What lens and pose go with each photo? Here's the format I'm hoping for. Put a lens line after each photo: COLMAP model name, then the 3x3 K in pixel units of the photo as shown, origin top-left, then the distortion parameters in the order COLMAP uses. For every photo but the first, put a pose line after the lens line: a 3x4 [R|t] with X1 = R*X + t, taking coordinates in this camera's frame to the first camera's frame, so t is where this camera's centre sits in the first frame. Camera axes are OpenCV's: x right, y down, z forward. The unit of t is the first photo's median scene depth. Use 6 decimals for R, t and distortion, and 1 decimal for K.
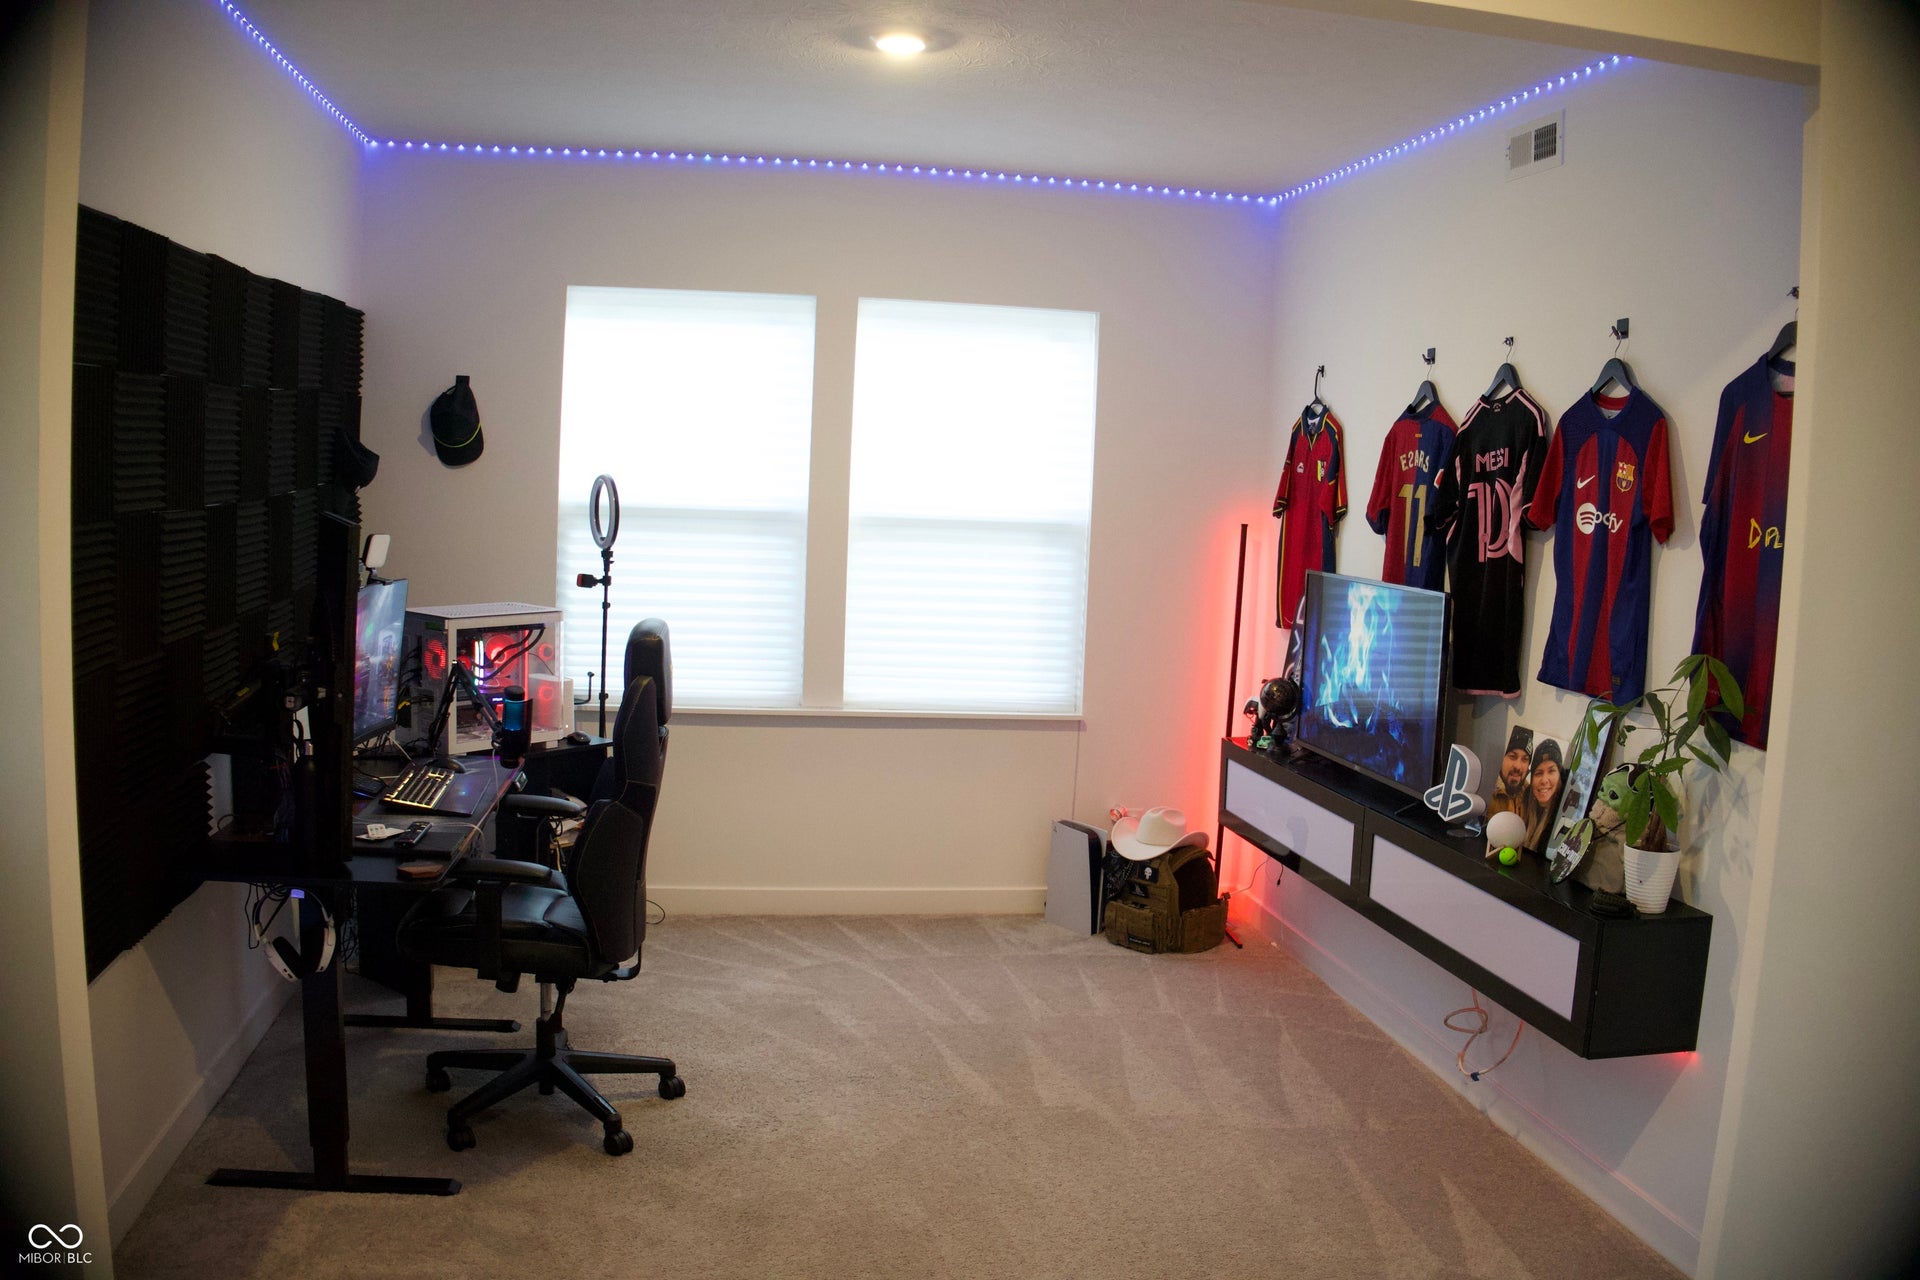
lens RADIAL K [[1591.2, 0, 961.0], [0, 1591.2, 646.5], [0, 0, 1]] dist [-0.217709, 0.032574]
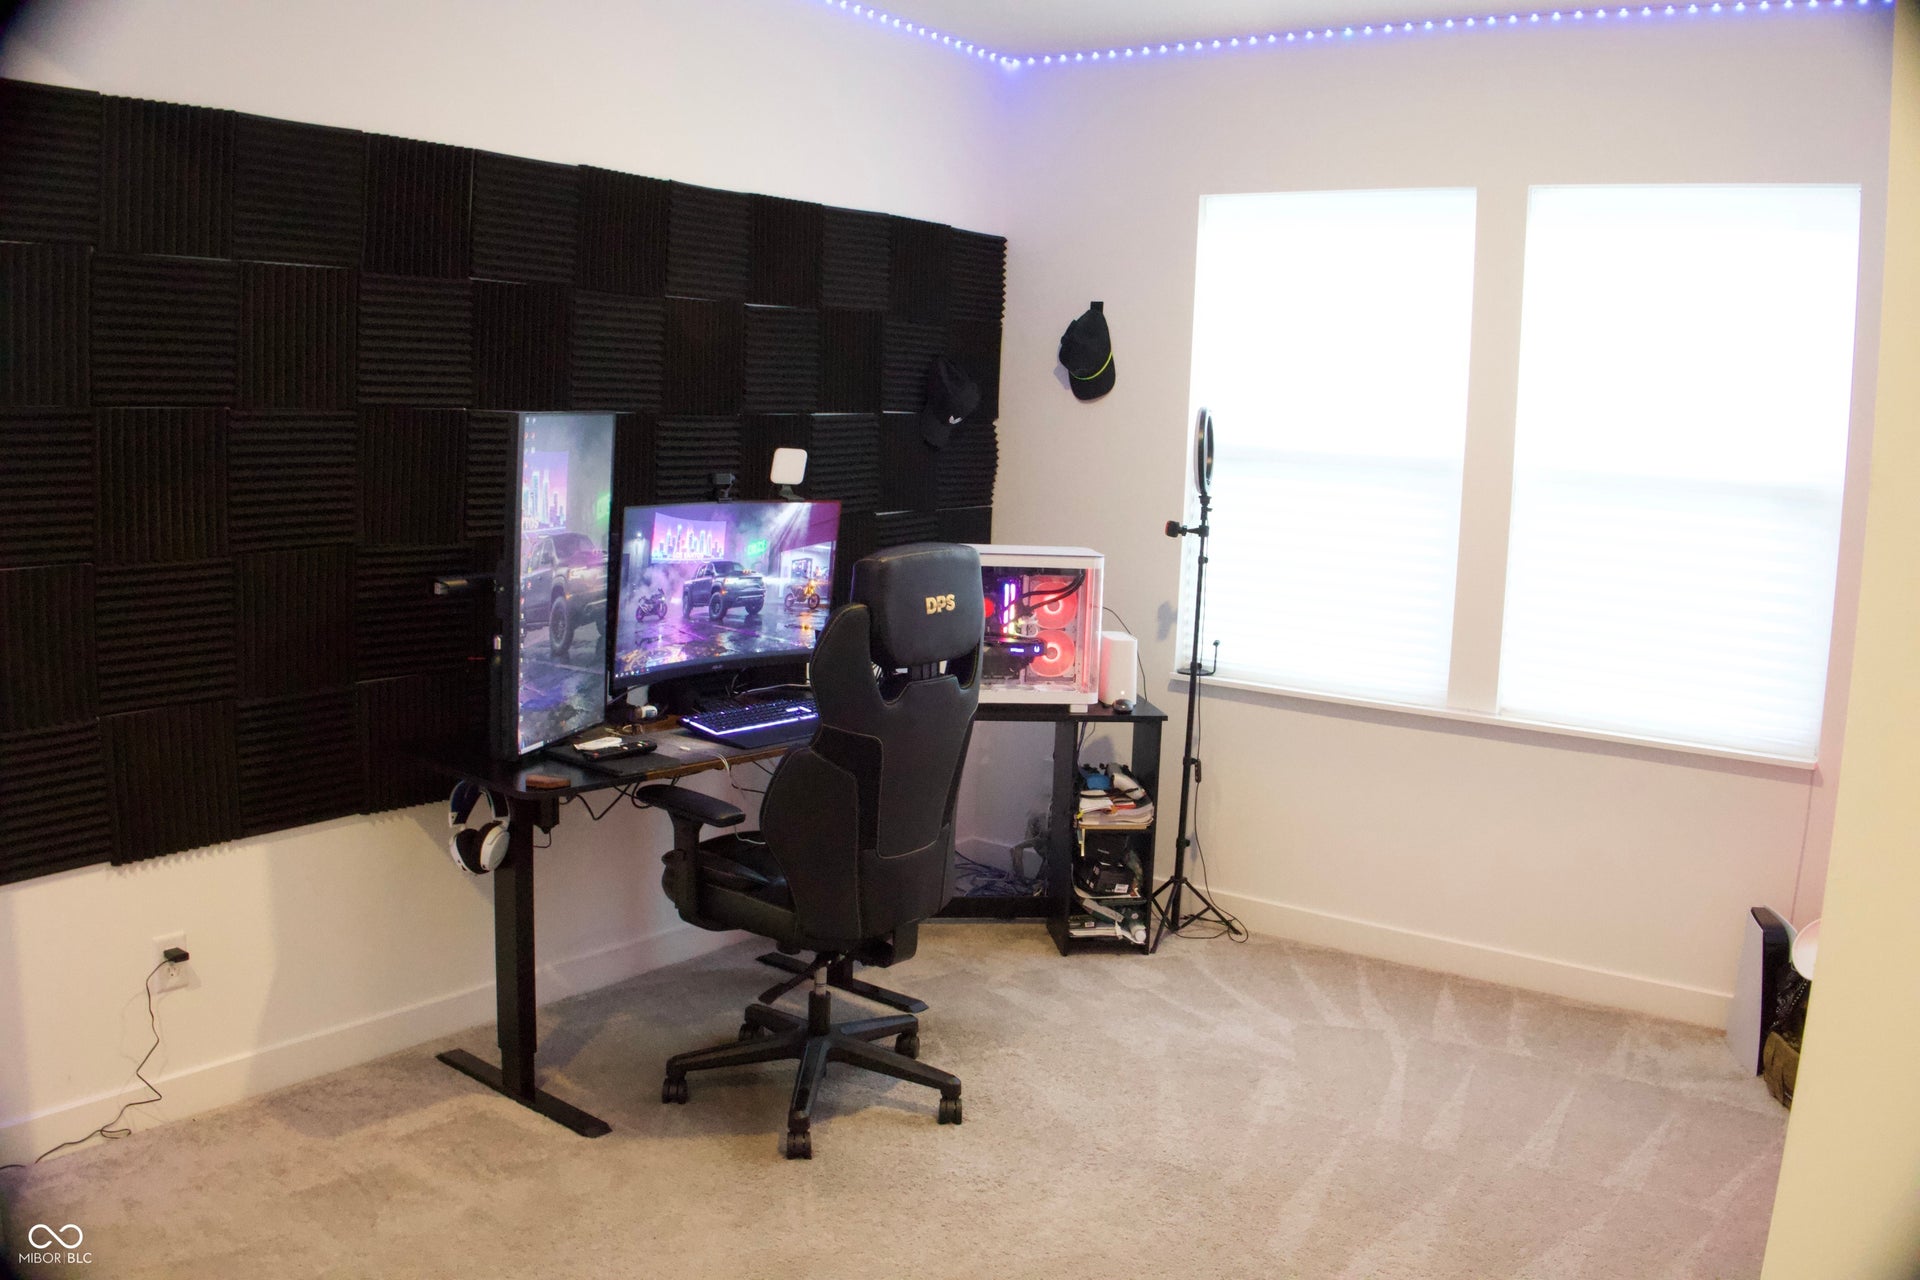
lens RADIAL K [[1591.2, 0, 962.8], [0, 1591.2, 628.9], [0, 0, 1]] dist [-0.217709, 0.032574]
pose [[0.701719, 0.076922, -0.708289, 0.302723], [-0.091245, 0.995671, 0.017735, 0.008200], [0.706587, 0.052183, 0.705699, 0.306939]]
